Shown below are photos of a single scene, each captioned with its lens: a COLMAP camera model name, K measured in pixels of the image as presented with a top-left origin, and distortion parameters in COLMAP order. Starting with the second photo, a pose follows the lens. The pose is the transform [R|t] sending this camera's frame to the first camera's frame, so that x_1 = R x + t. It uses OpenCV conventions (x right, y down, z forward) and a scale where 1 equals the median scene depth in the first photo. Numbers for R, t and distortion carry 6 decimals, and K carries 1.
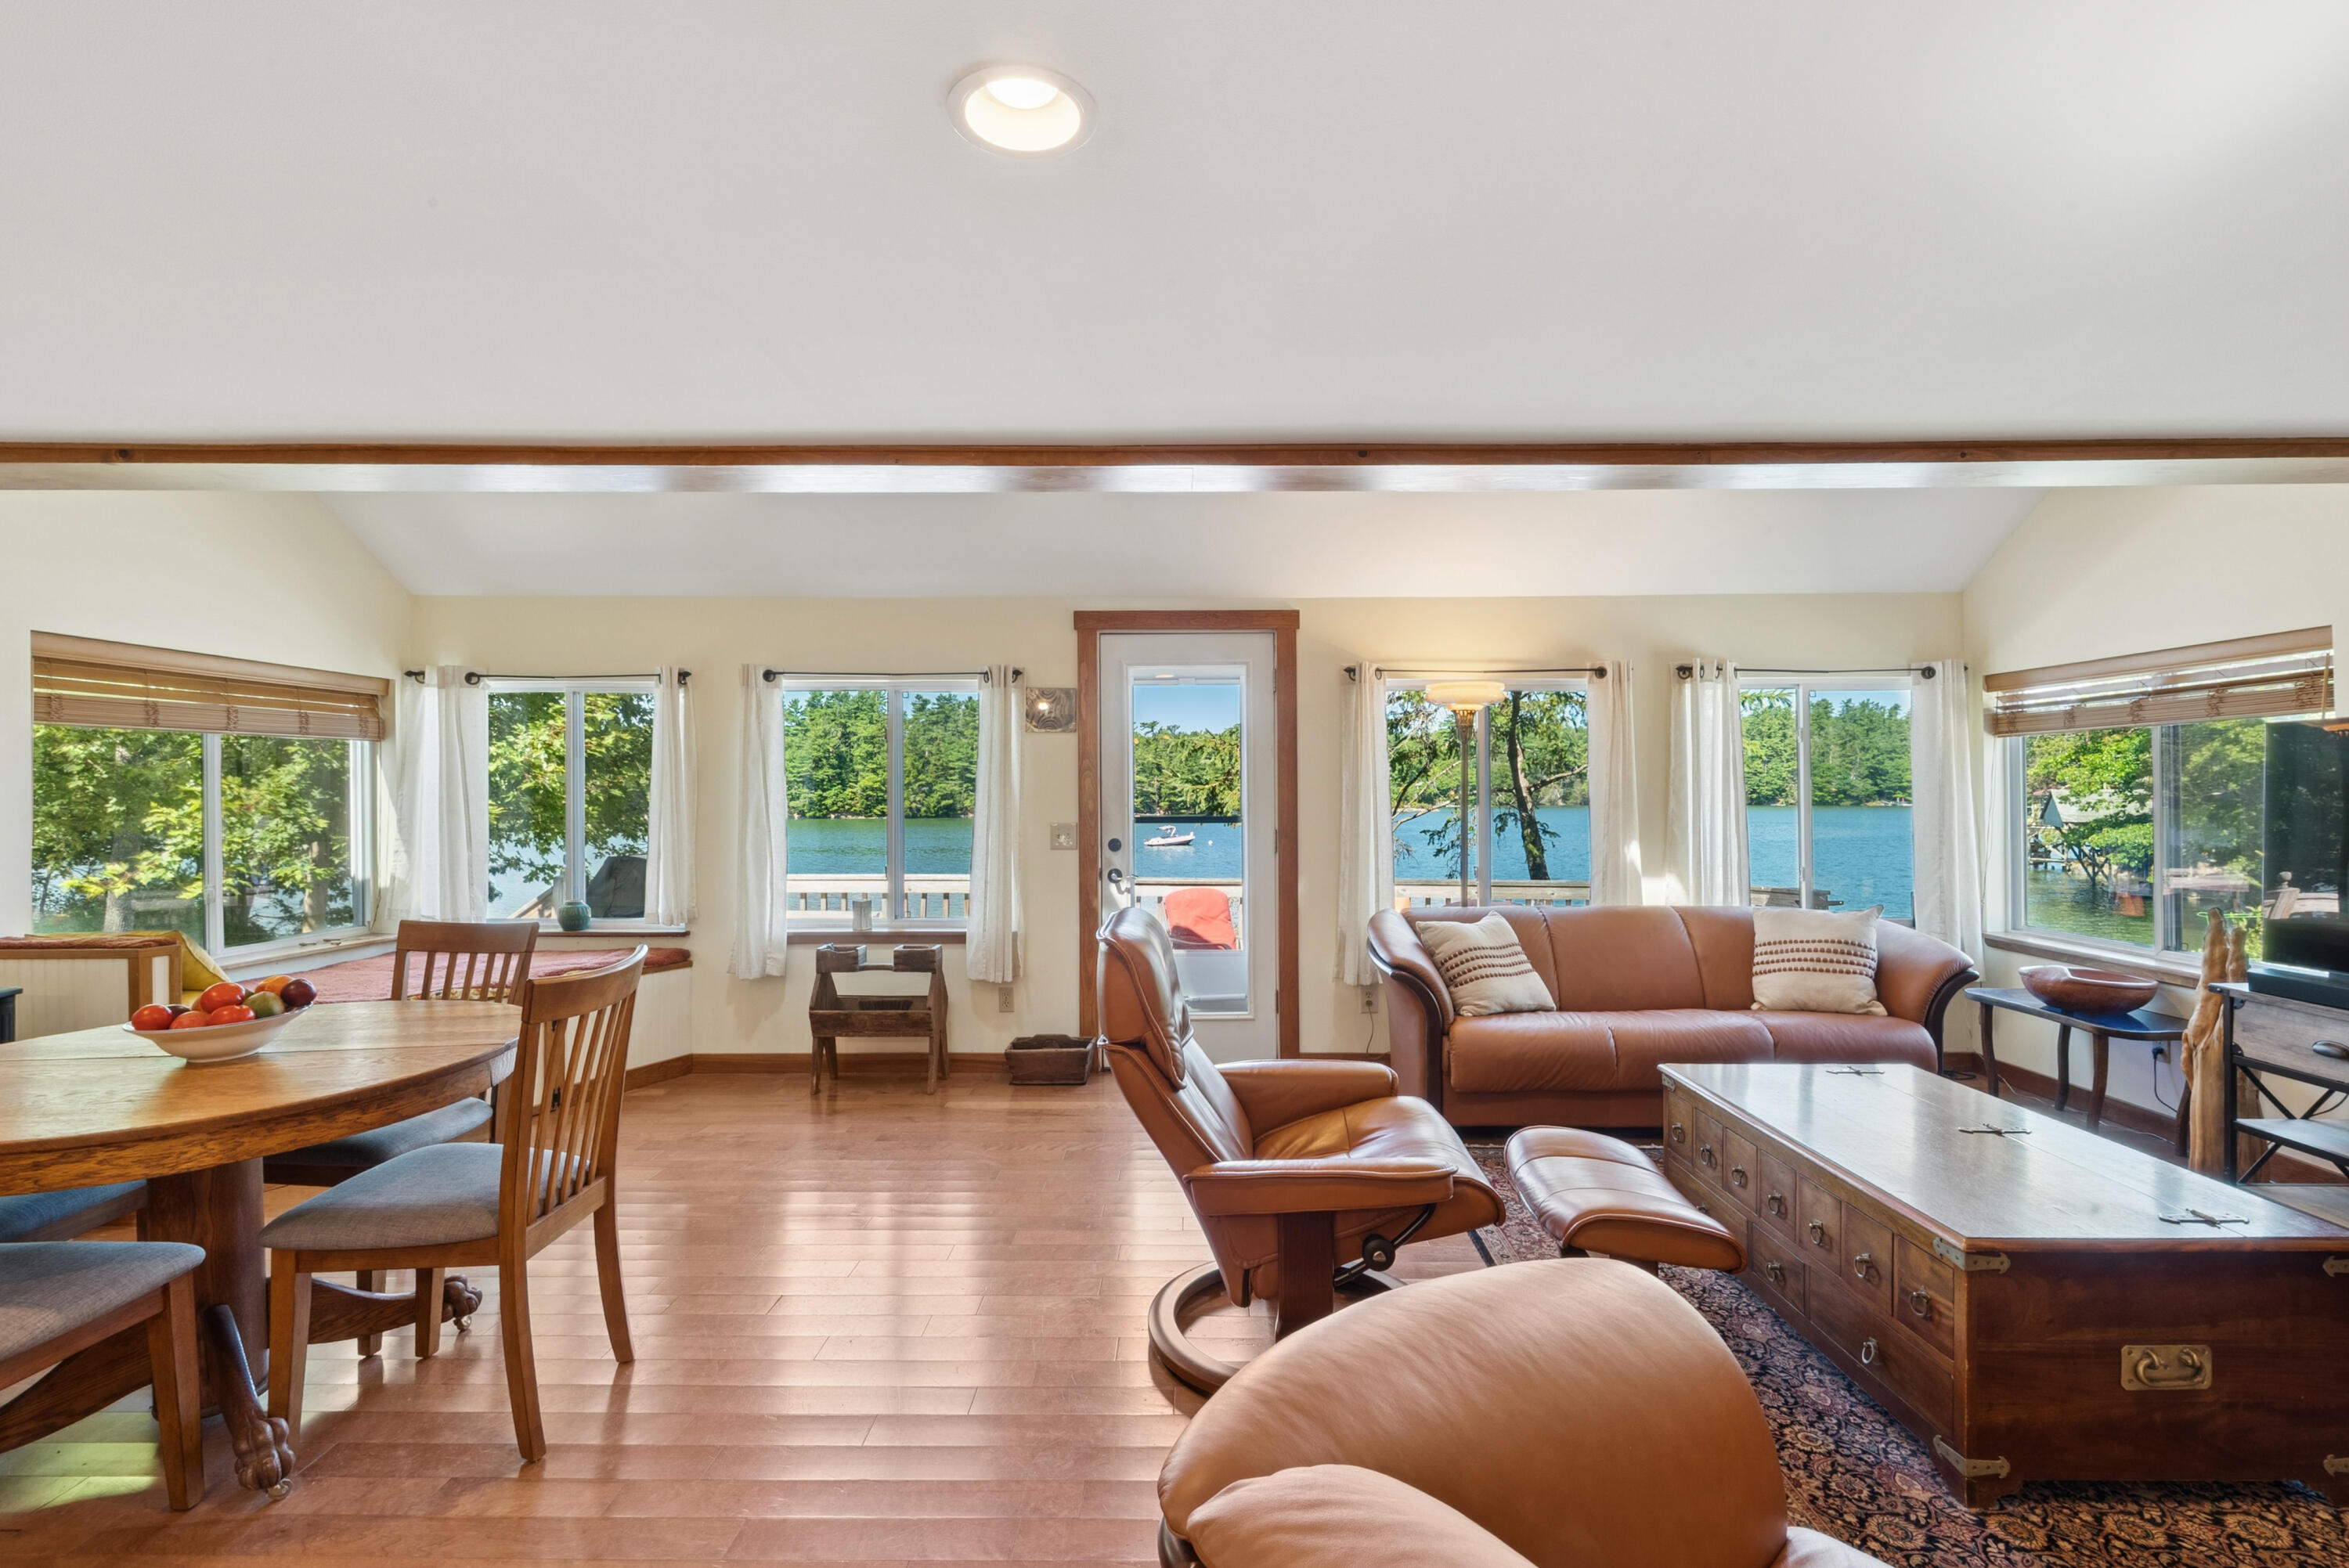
lens RADIAL K [[1056.2, 0, 1174.5], [0, 1056.2, 784.0], [0, 0, 1]] dist [-0.004146, 0.000091]
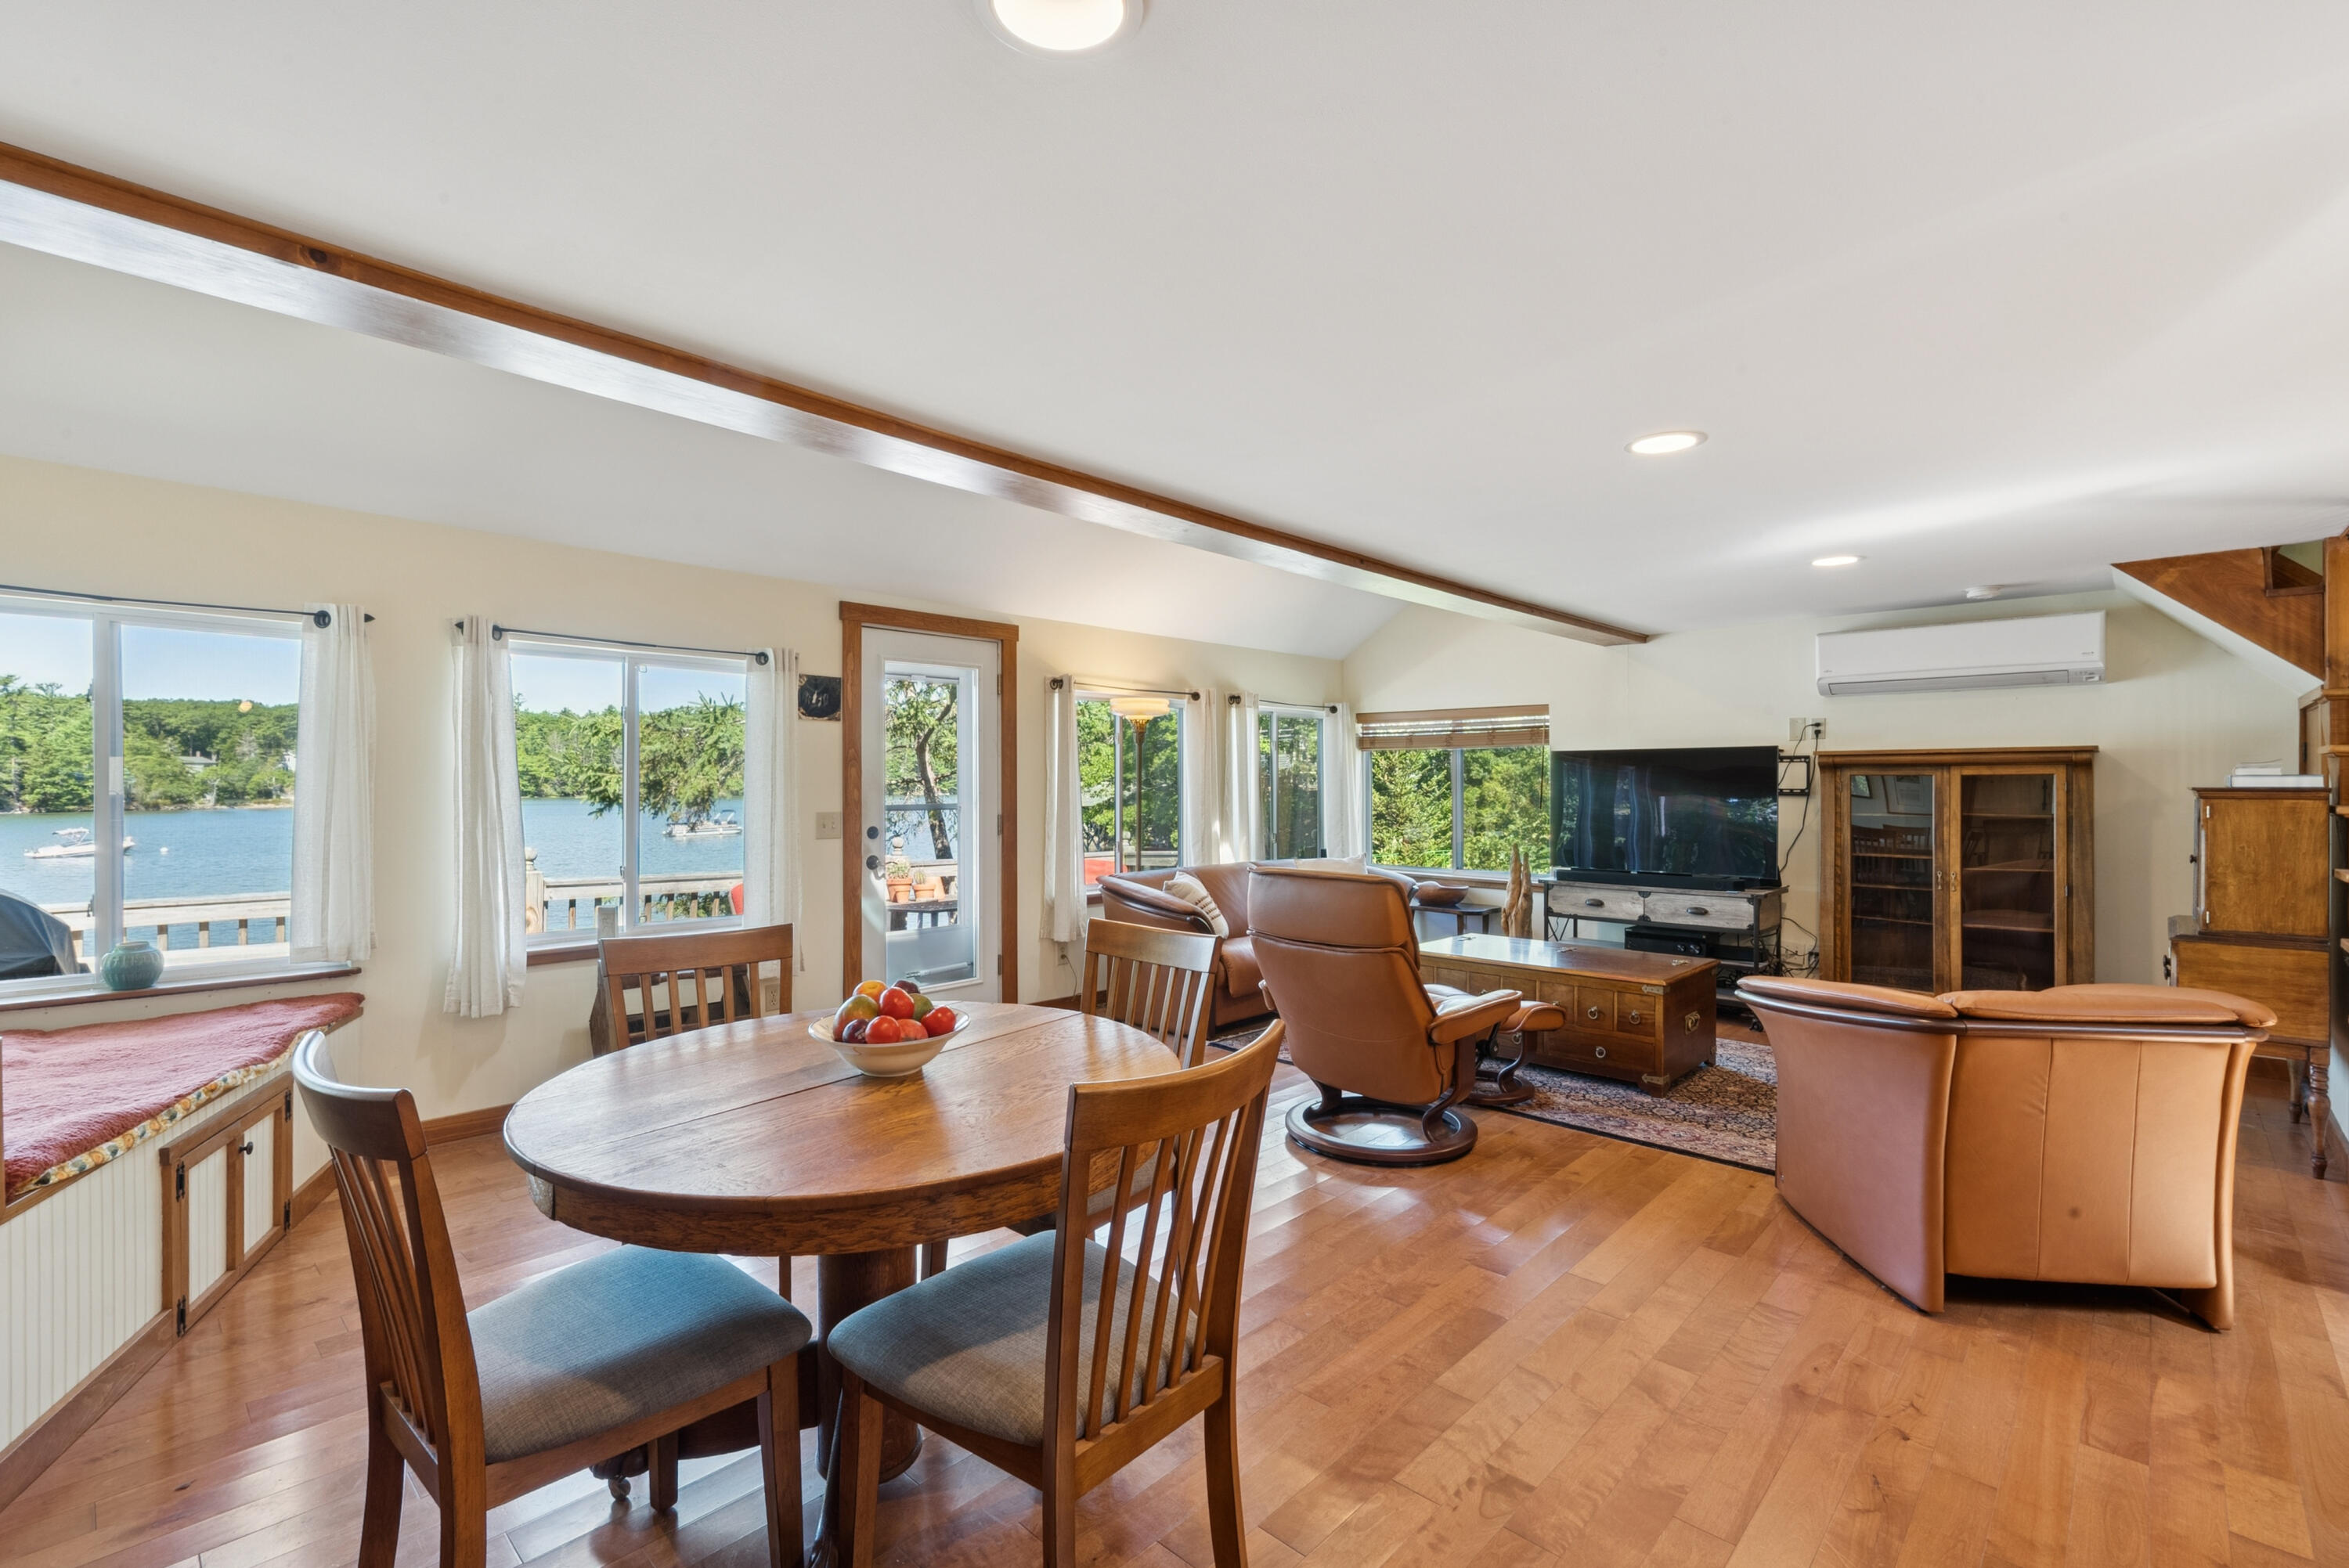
lens RADIAL K [[1043.6, 0, 1174.5], [0, 1043.6, 784.0], [0, 0, 1]] dist [0.000260, 0.000078]
pose [[0.682386, 0.003362, 0.730984, -0.681729], [-0.010347, 0.999934, 0.005060, 0.002252], [-0.730919, -0.011016, 0.682376, 0.099564]]
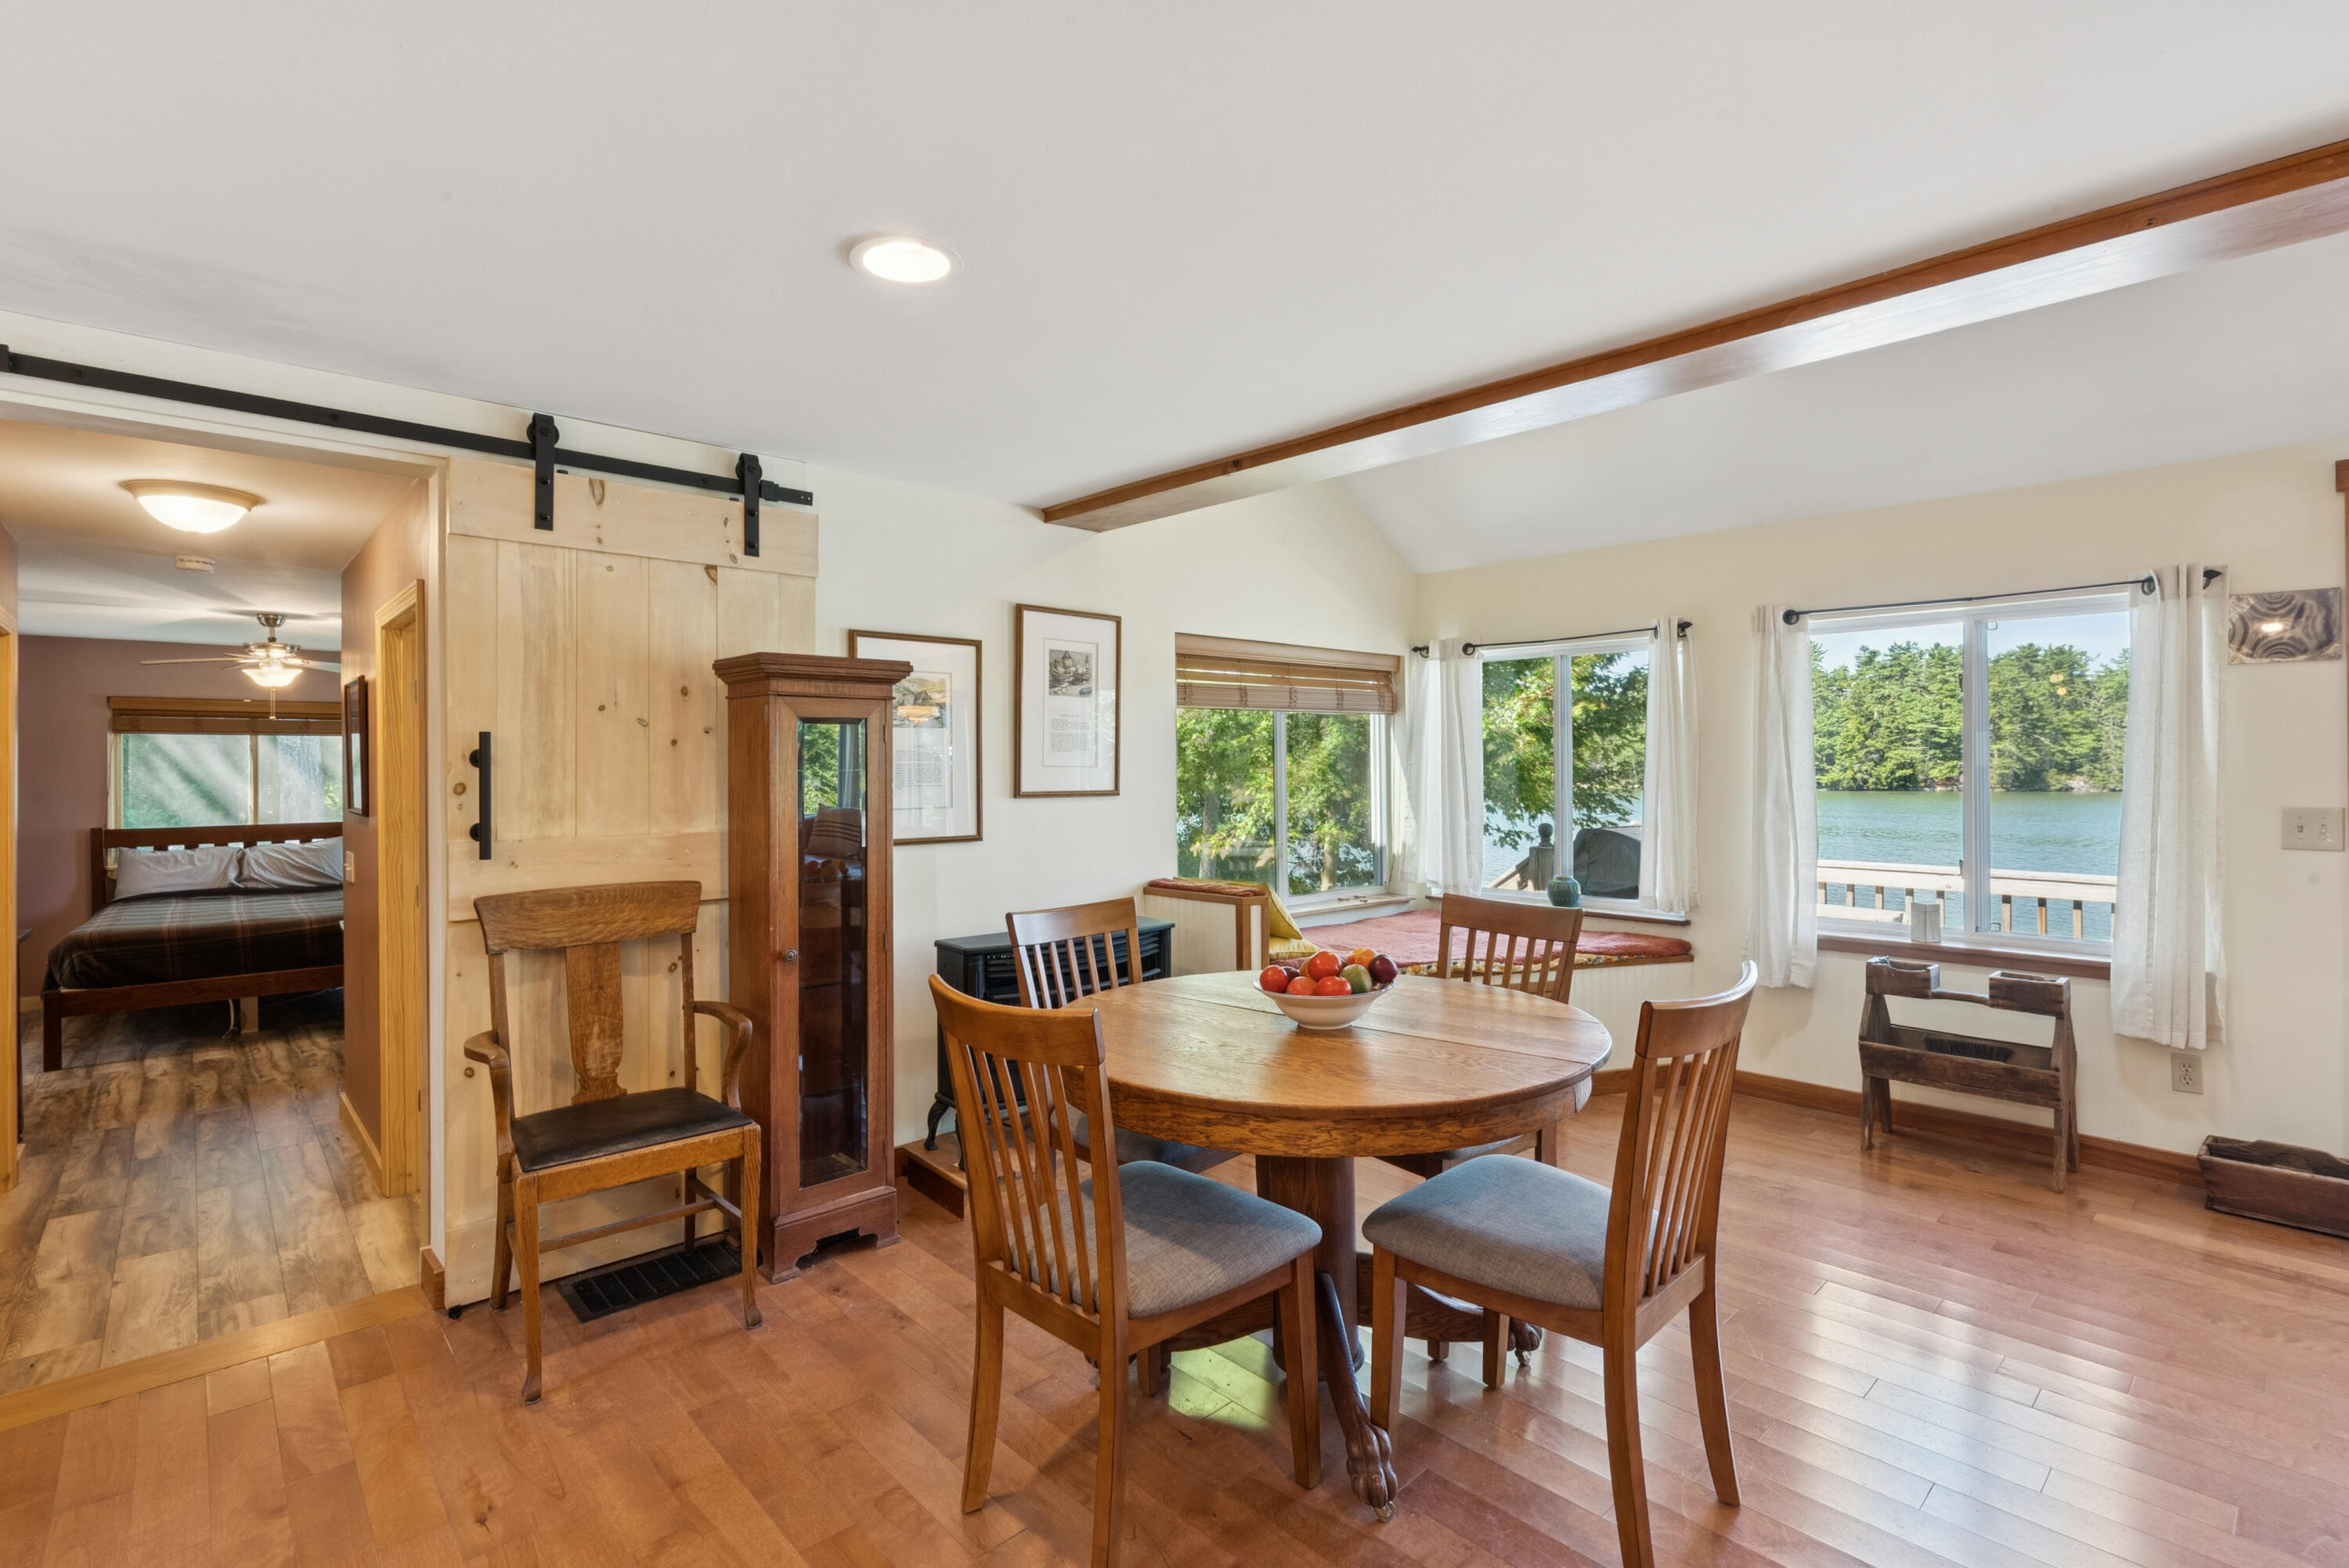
lens RADIAL K [[1078.8, 0, 1174.5], [0, 1078.8, 725.3], [0, 0, 1]] dist [0.023097, 0.000049]
pose [[0.688584, -0.029003, -0.724577, -0.109751], [0.010616, 0.999496, -0.029918, 0.001032], [0.725079, 0.012909, 0.688545, 0.080584]]
